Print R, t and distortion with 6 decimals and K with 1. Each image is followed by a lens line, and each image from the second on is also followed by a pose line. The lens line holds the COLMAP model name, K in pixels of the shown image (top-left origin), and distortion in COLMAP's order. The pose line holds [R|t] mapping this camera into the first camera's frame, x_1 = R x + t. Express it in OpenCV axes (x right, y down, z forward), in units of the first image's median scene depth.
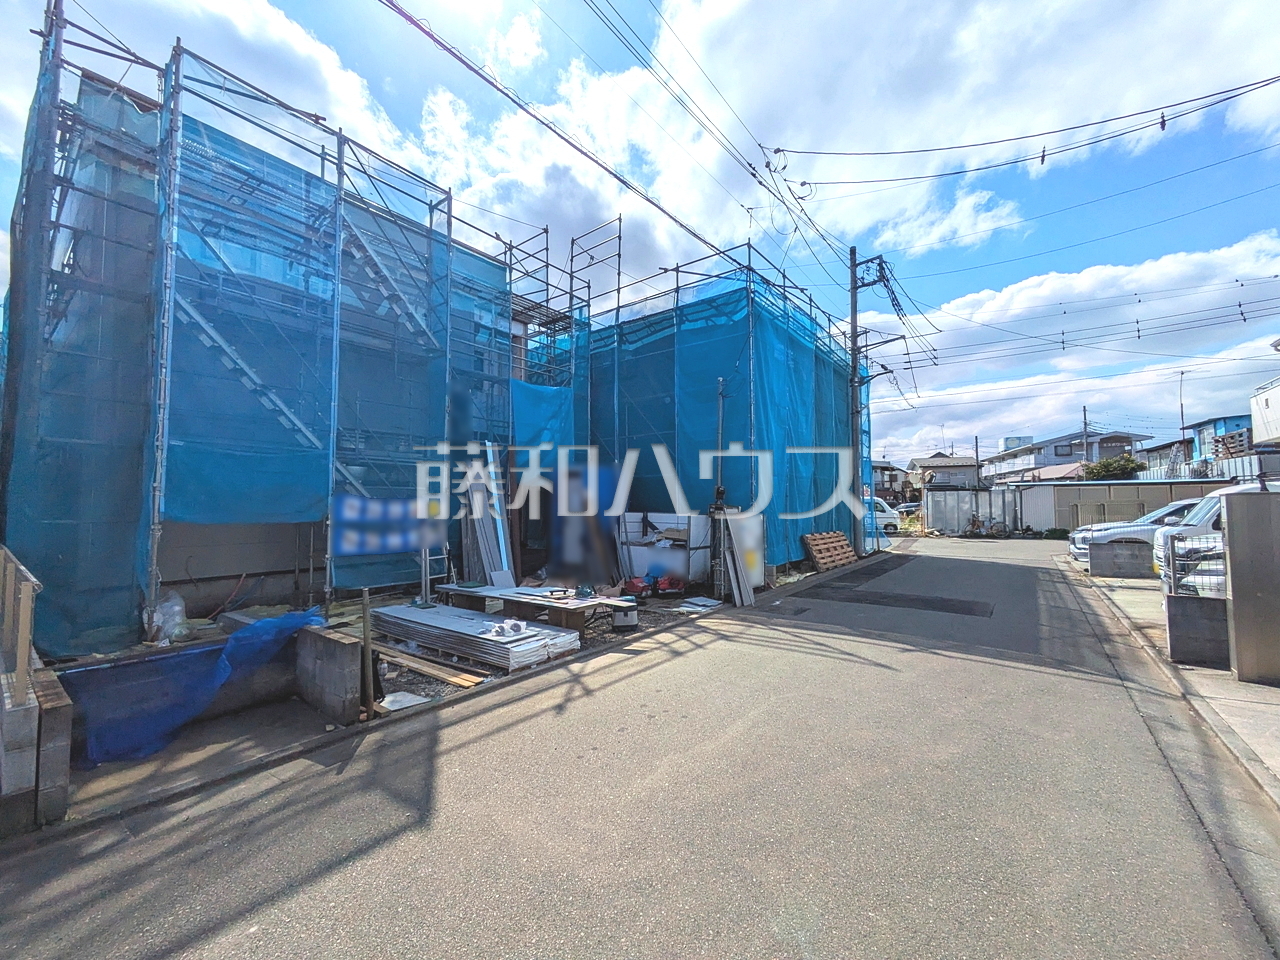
lens RADIAL K [[507.0, 0, 646.0], [0, 507.0, 475.4], [0, 0, 1]] dist [0.000211, 0.002029]
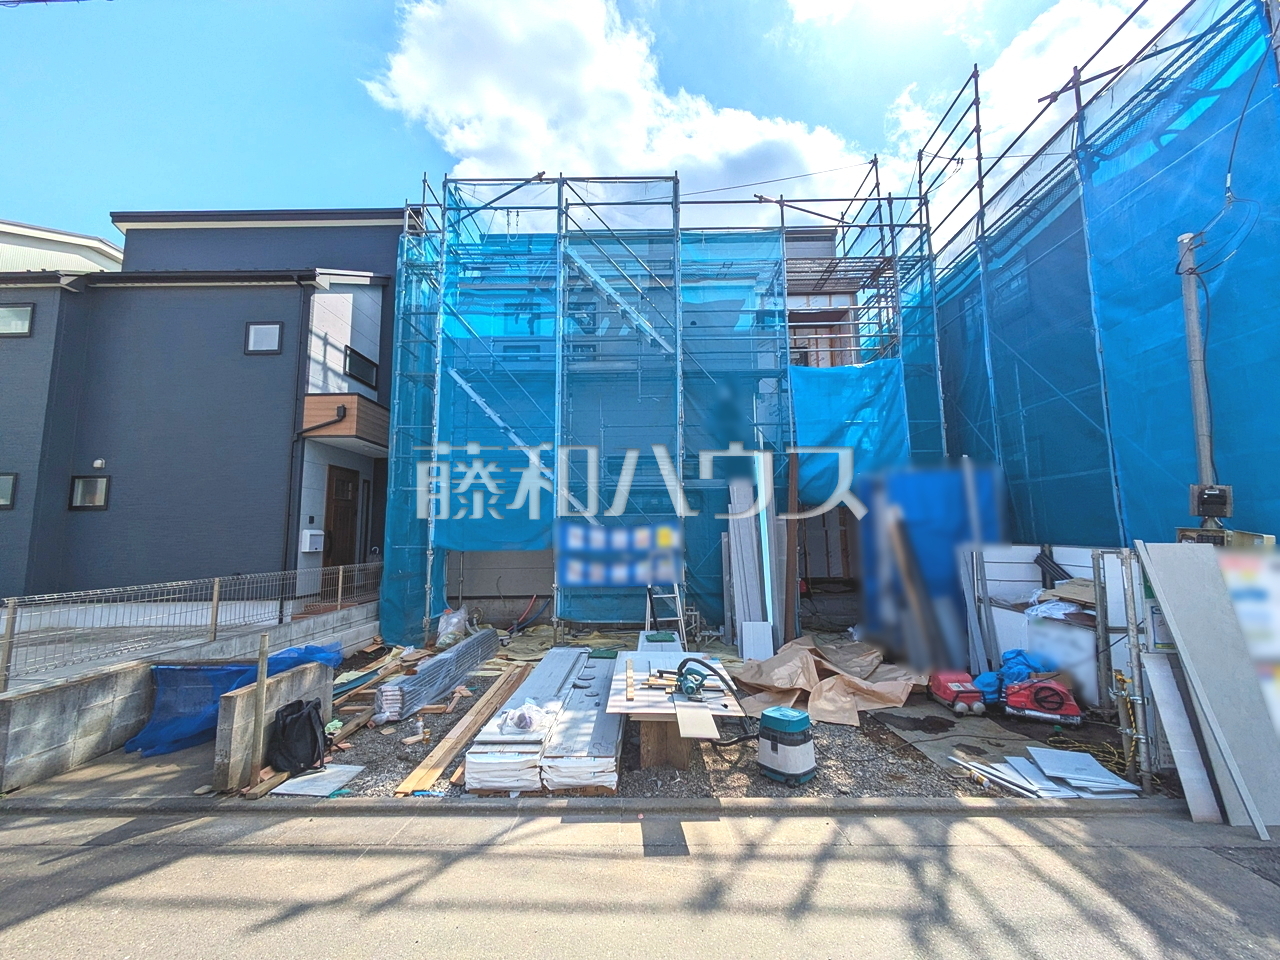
lens RADIAL K [[507.0, 0, 641.1], [0, 507.0, 477.5], [0, 0, 1]] dist [0.000211, 0.002029]
pose [[0.591757, -0.090455, -0.801025, 0.287742], [0.052390, 0.995899, -0.073758, 0.028859], [0.804412, 0.001681, 0.594069, 0.528731]]
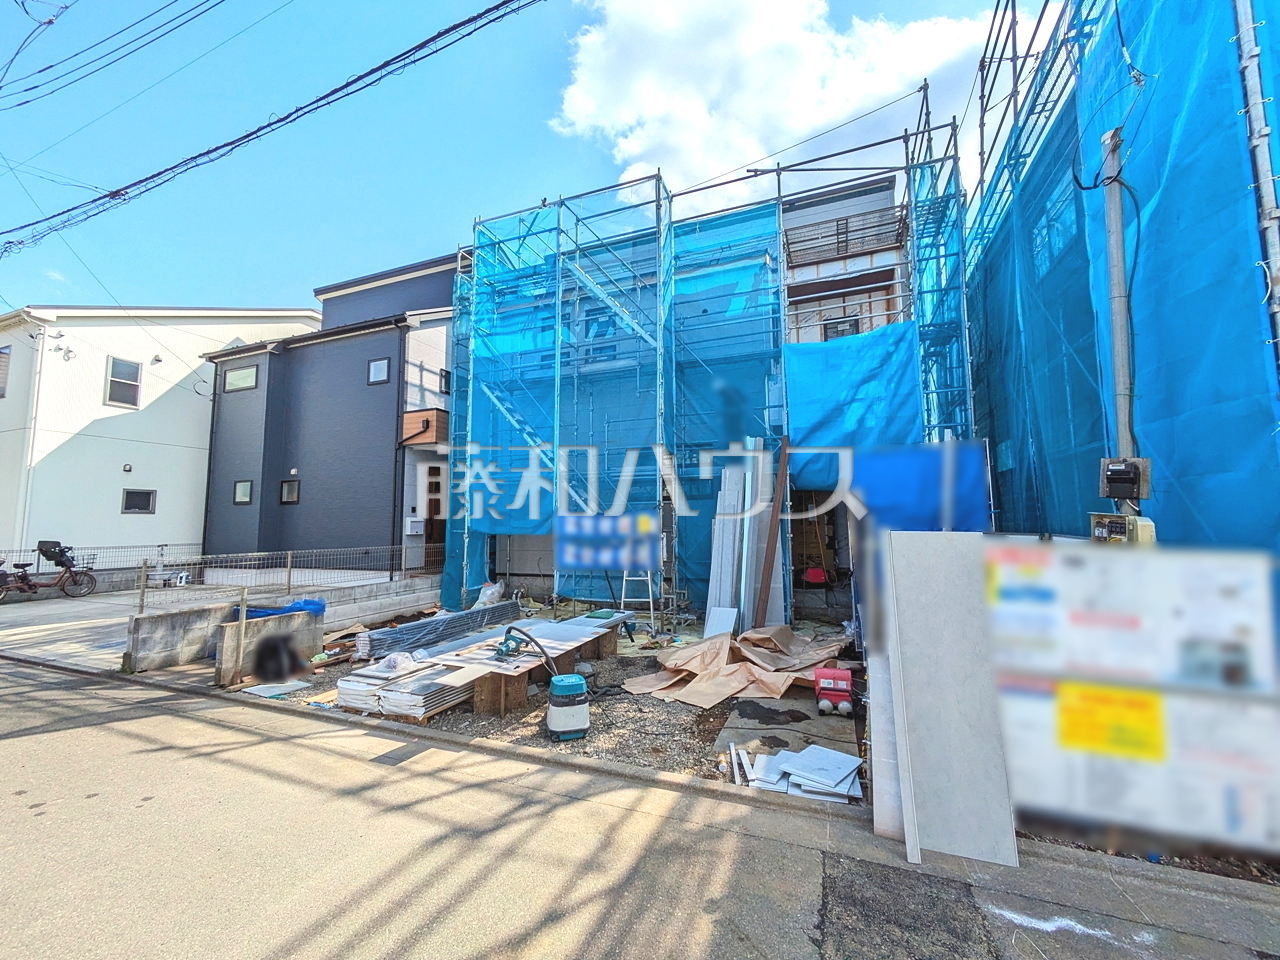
lens RADIAL K [[507.0, 0, 640.9], [0, 507.0, 476.7], [0, 0, 1]] dist [0.000211, 0.002029]
pose [[0.267228, -0.084385, -0.959931, 0.523611], [0.062311, 0.995587, -0.070173, 0.050342], [0.961617, -0.041062, 0.271307, 0.863040]]
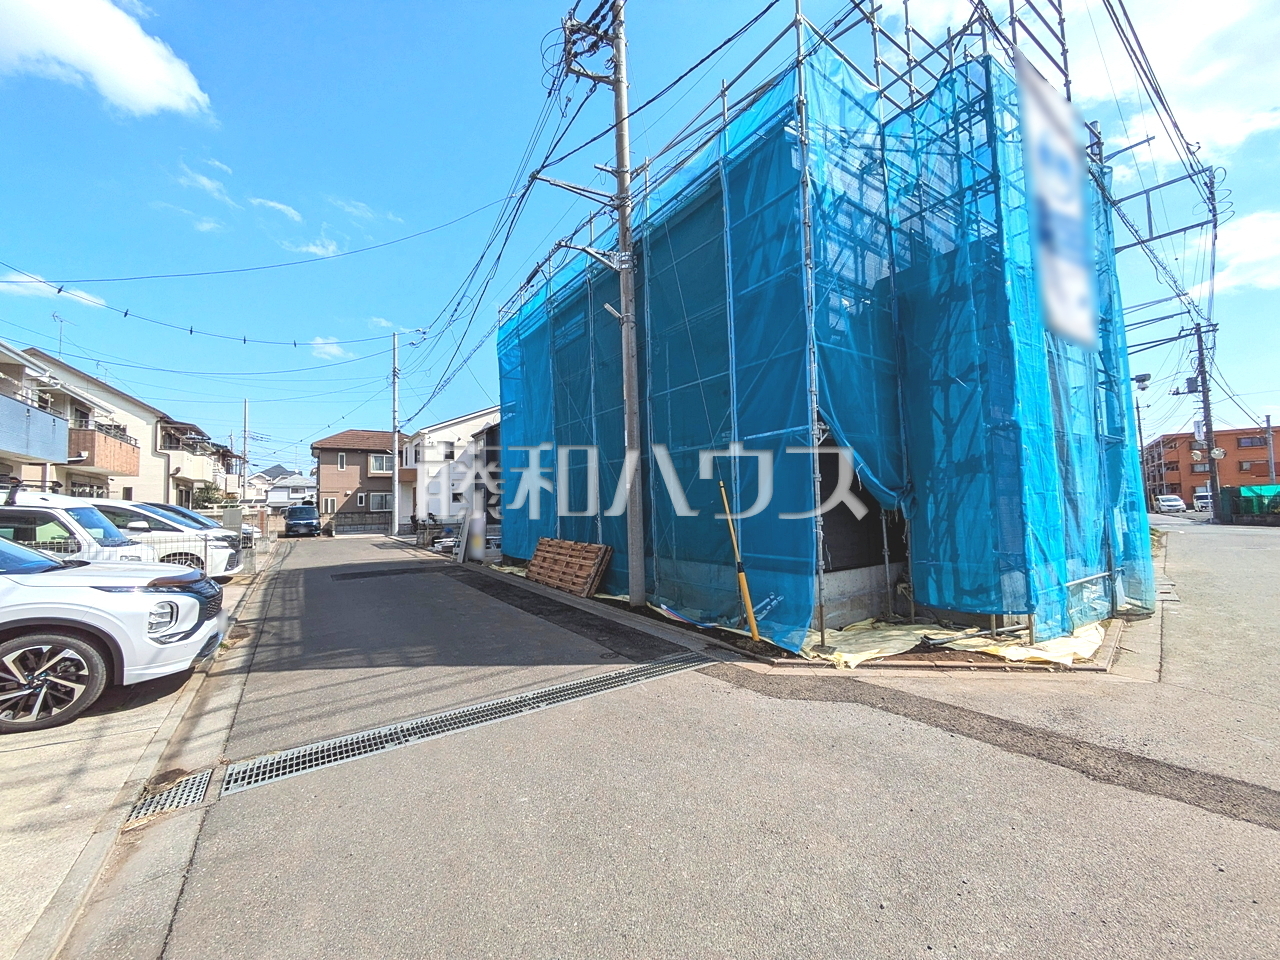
lens RADIAL K [[507.0, 0, 642.2], [0, 507.0, 481.9], [0, 0, 1]] dist [0.000211, 0.002029]
pose [[-0.315782, -0.025049, -0.948501, 1.973729], [0.080410, 0.995349, -0.053057, 0.129950], [0.945419, -0.093023, -0.312299, 2.499049]]
